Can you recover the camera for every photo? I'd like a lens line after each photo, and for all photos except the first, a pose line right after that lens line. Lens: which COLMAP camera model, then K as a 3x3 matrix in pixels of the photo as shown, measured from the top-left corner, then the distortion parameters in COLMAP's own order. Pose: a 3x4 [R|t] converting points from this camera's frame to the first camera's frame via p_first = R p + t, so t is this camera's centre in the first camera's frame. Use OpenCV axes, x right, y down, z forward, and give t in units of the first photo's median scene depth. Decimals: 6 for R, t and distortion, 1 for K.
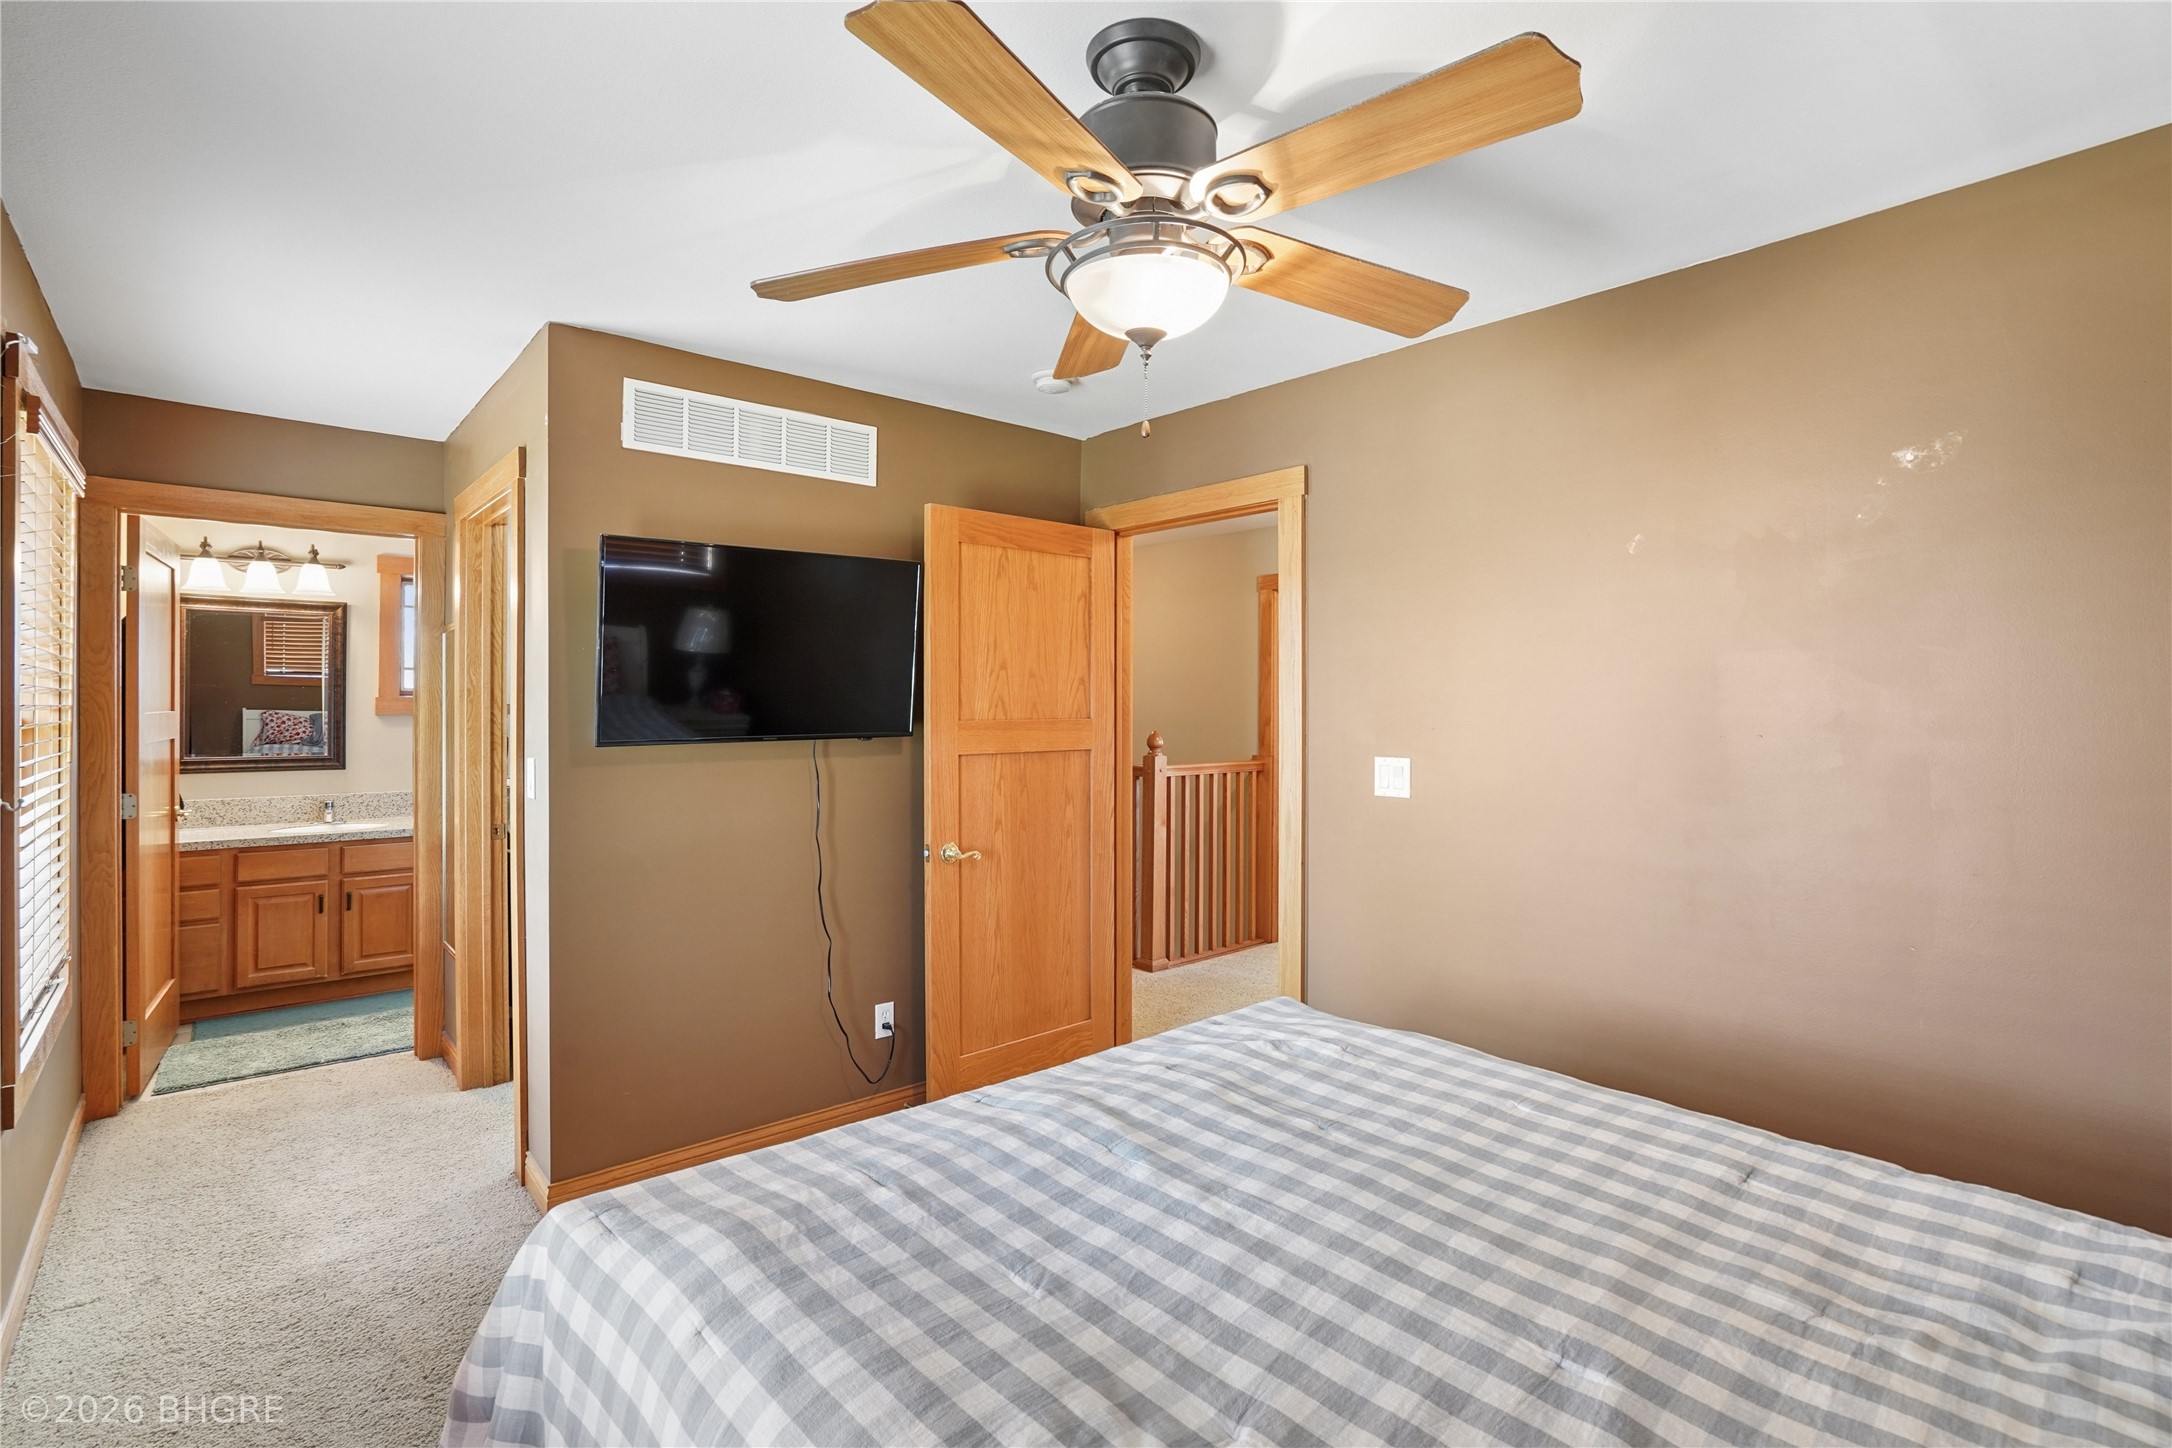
lens RADIAL K [[1027.1, 0, 1092.0], [0, 1027.1, 708.2], [0, 0, 1]] dist [-0.024952, 0.010531]
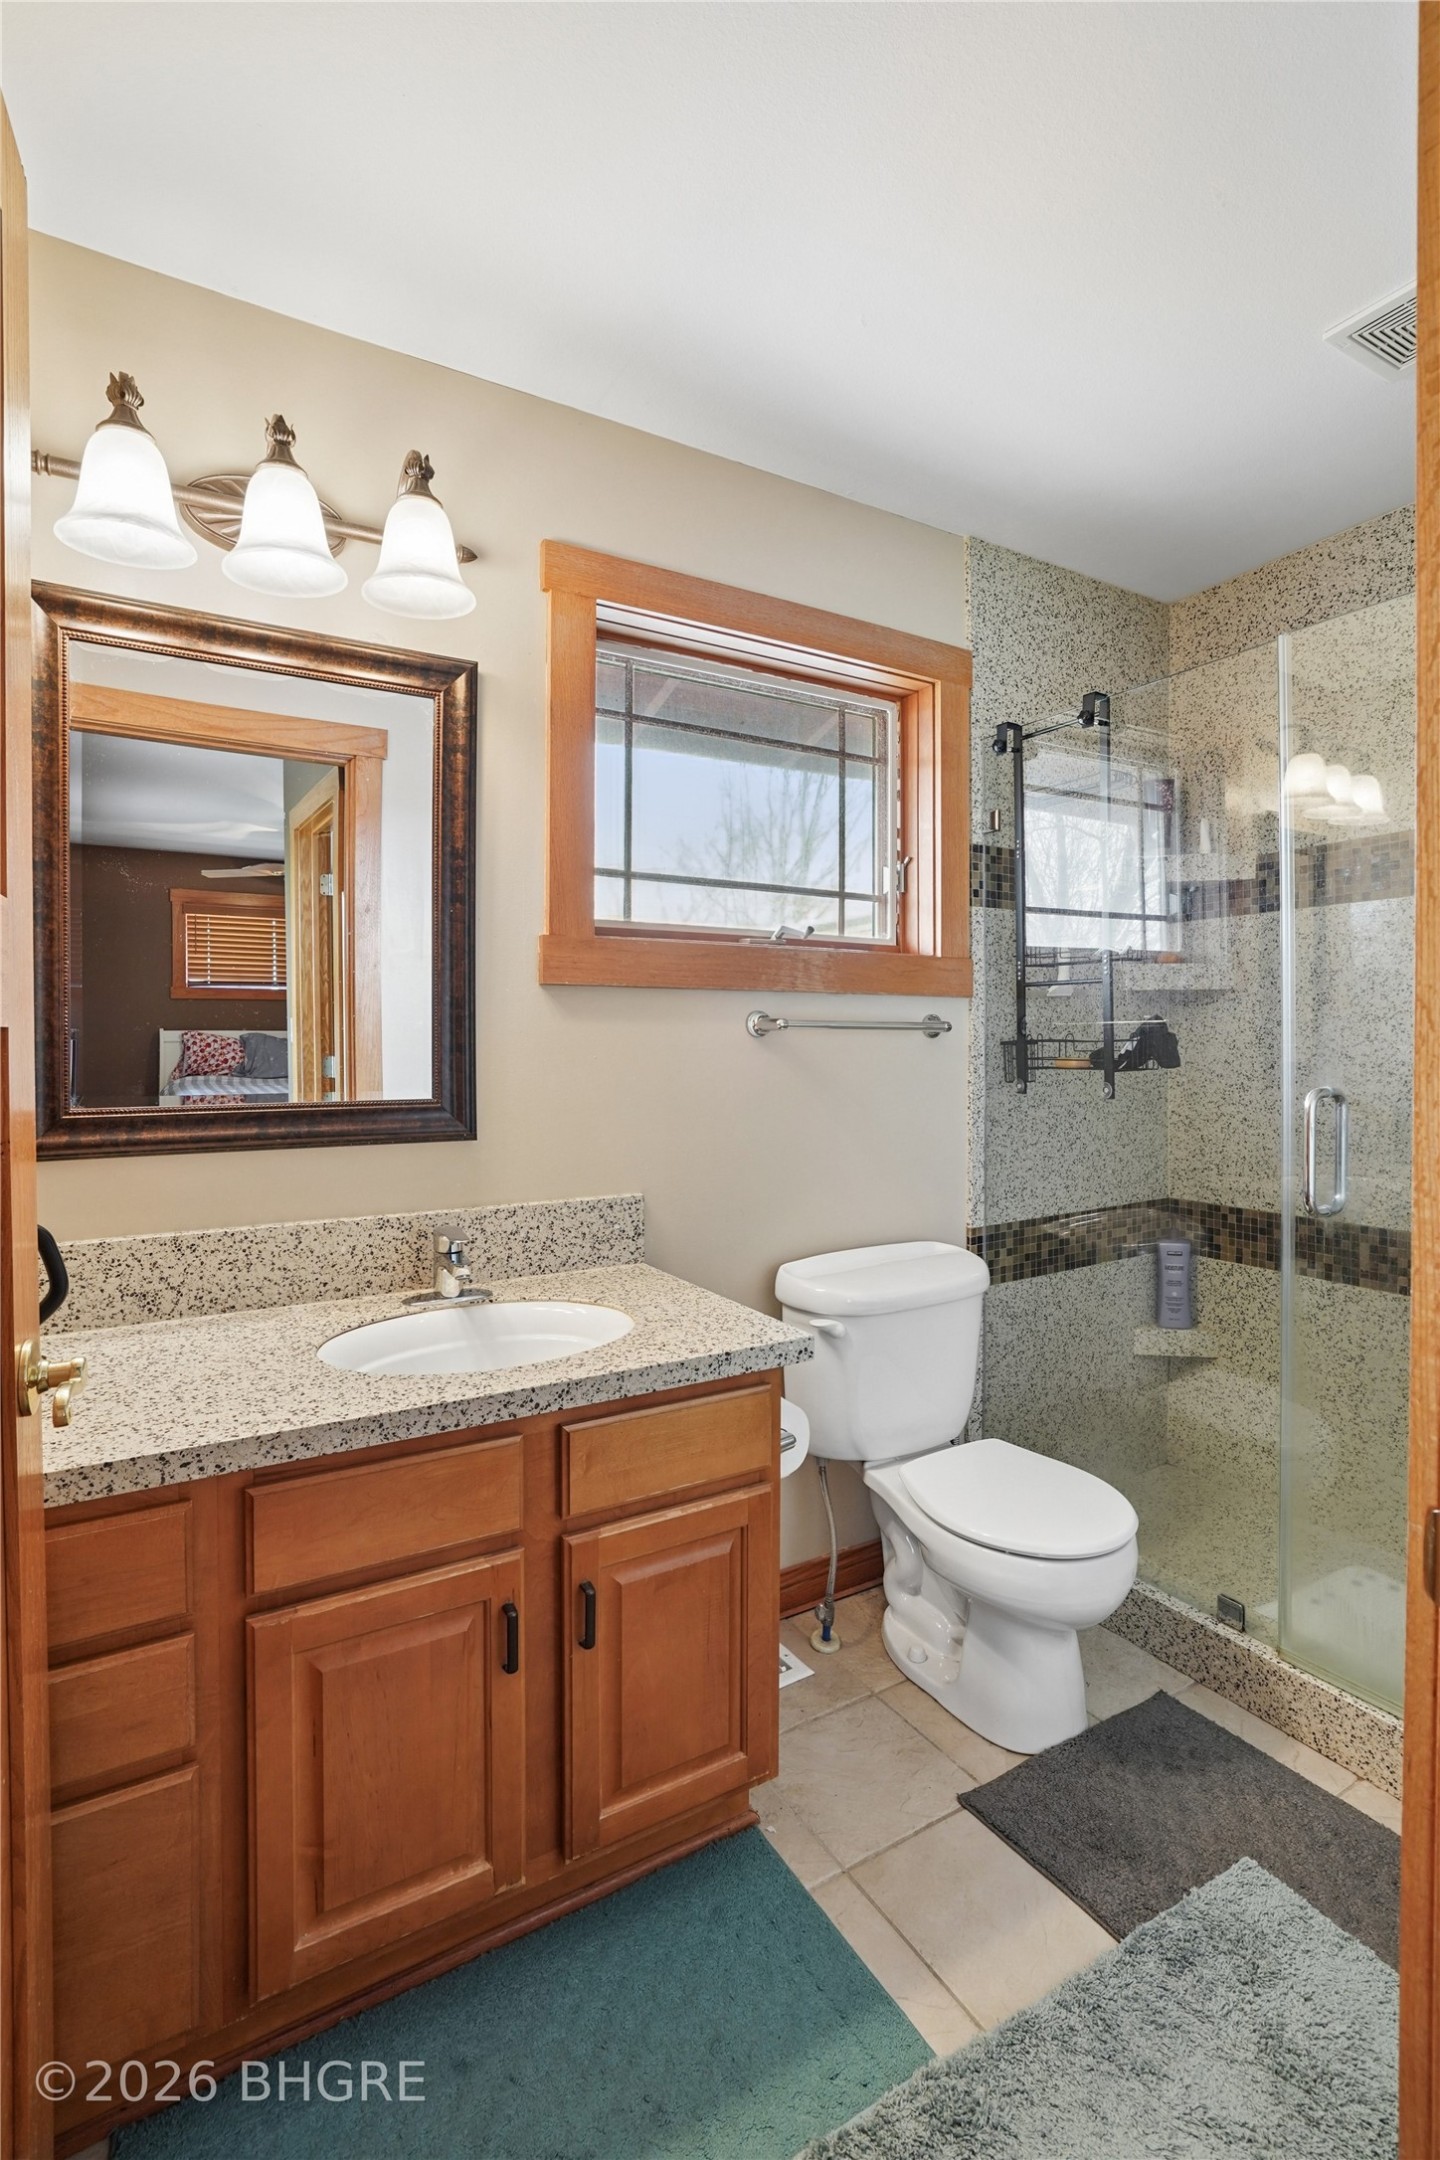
lens RADIAL K [[1021.5, 0, 721.8], [0, 1021.5, 1066.8], [0, 0, 1]] dist [-0.024952, 0.010531]
pose [[0.983989, 0.000419, -0.178227, -0.410539], [0.003735, 0.999729, 0.022971, 0.019066], [0.178188, -0.023269, 0.983721, 0.466350]]
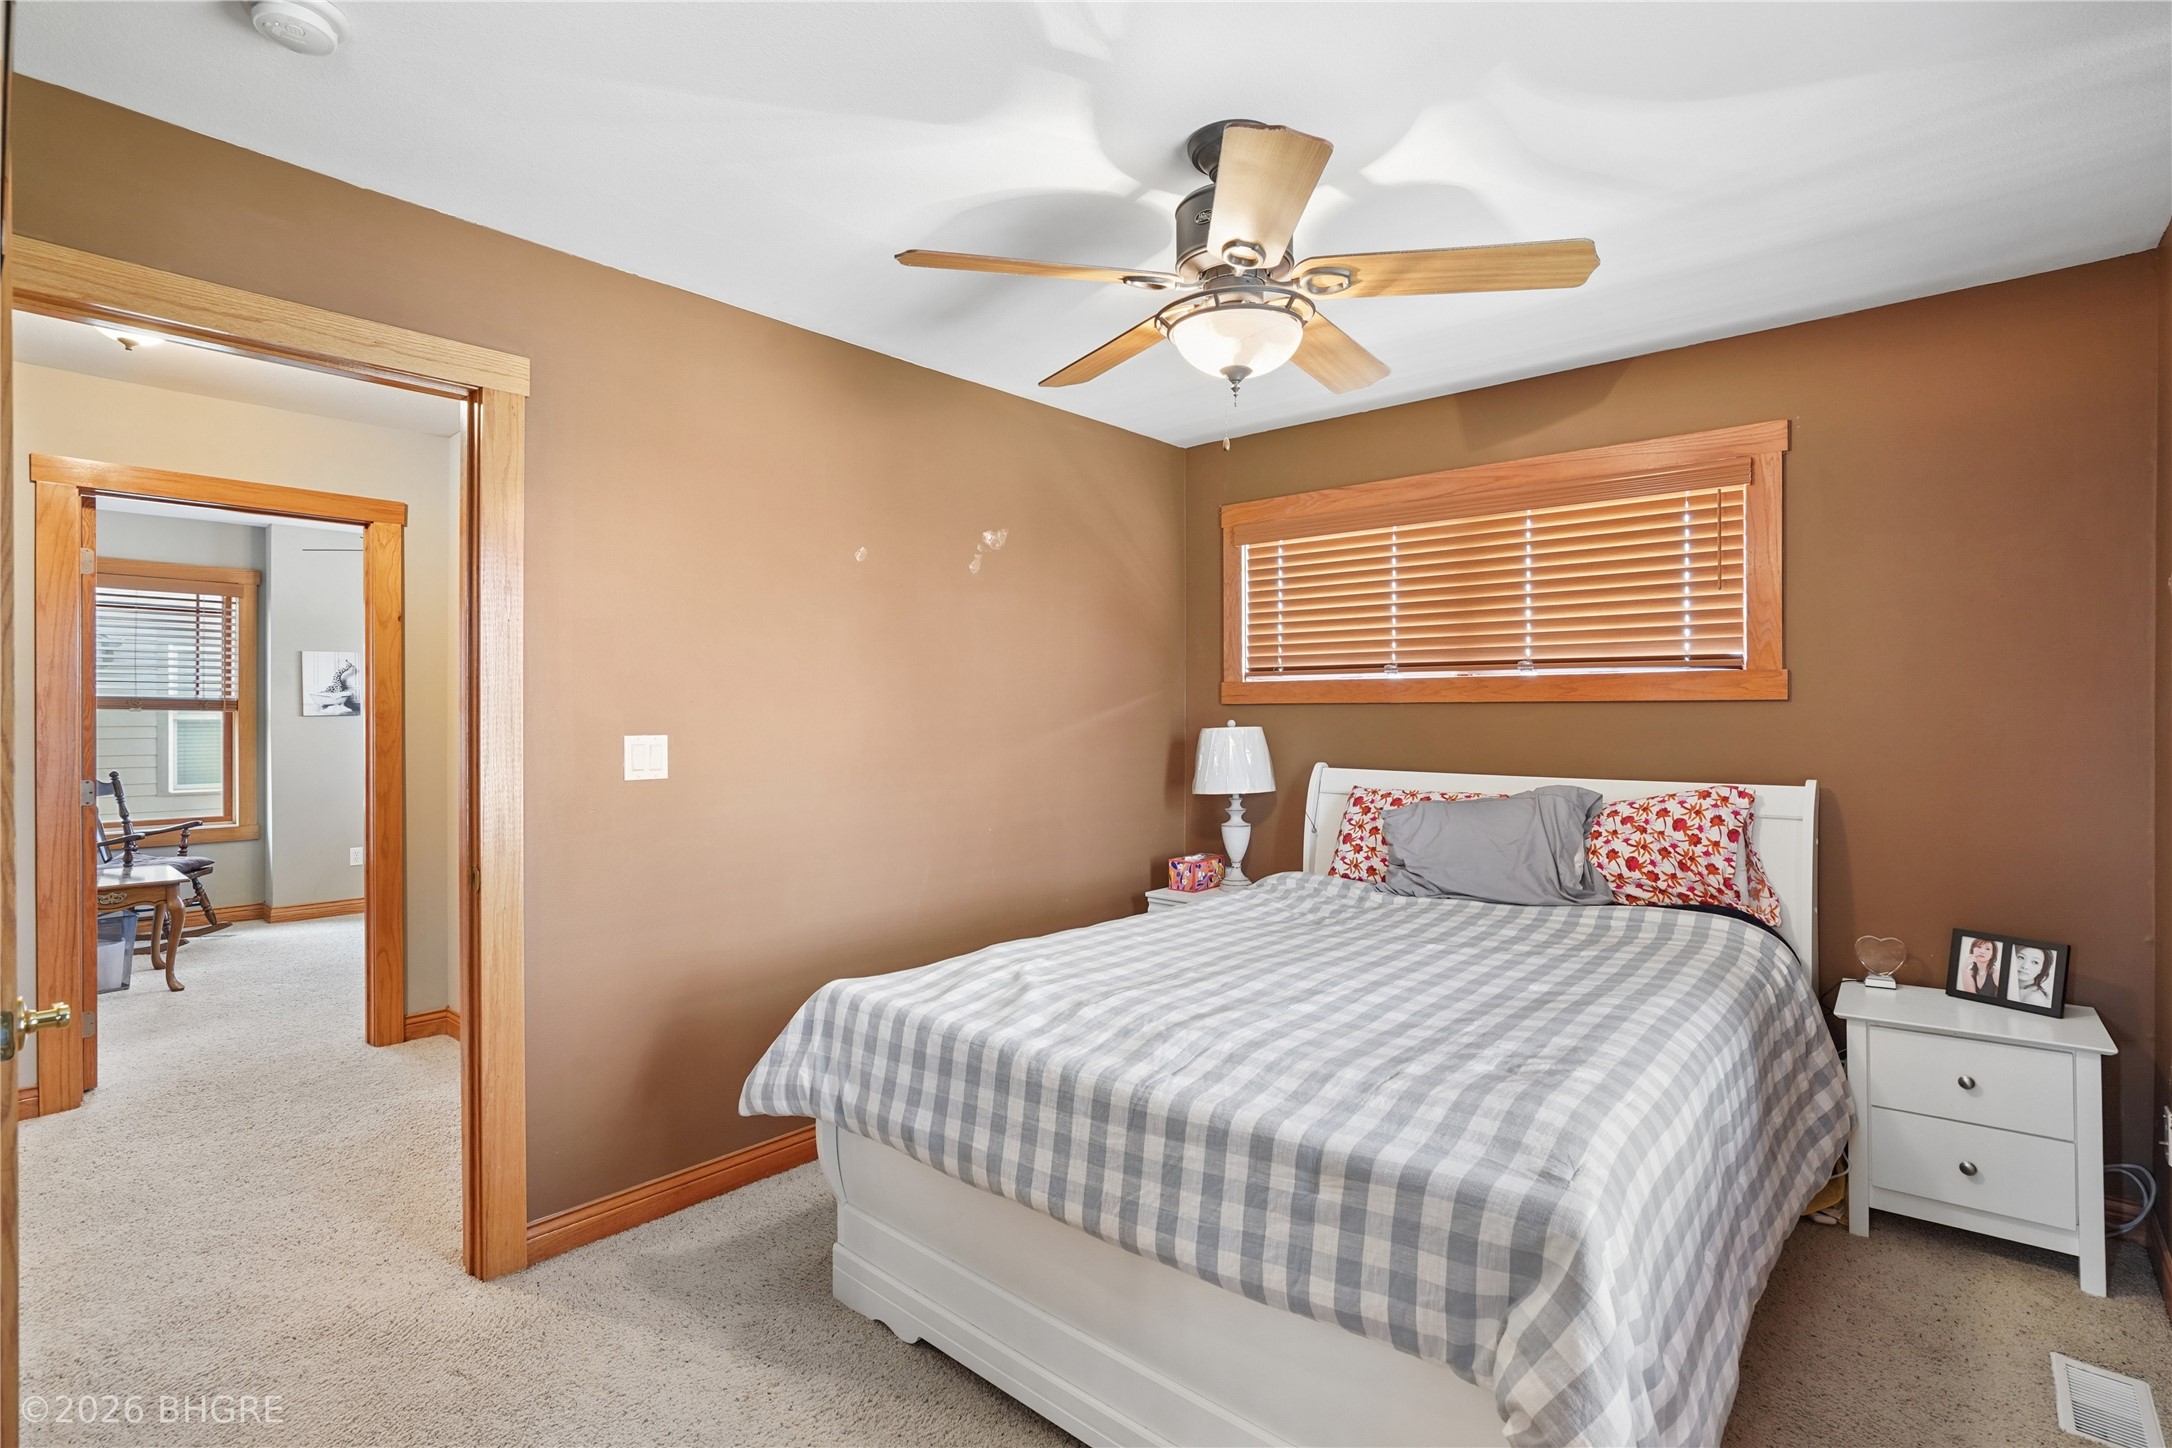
lens RADIAL K [[1027.1, 0, 1106.9], [0, 1027.1, 712.5], [0, 0, 1]] dist [-0.024952, 0.010531]
pose [[-0.137997, -0.006551, 0.990411, -1.439715], [0.002209, 0.999974, 0.006922, 0.051347], [-0.990430, 0.003143, -0.137979, 1.633153]]
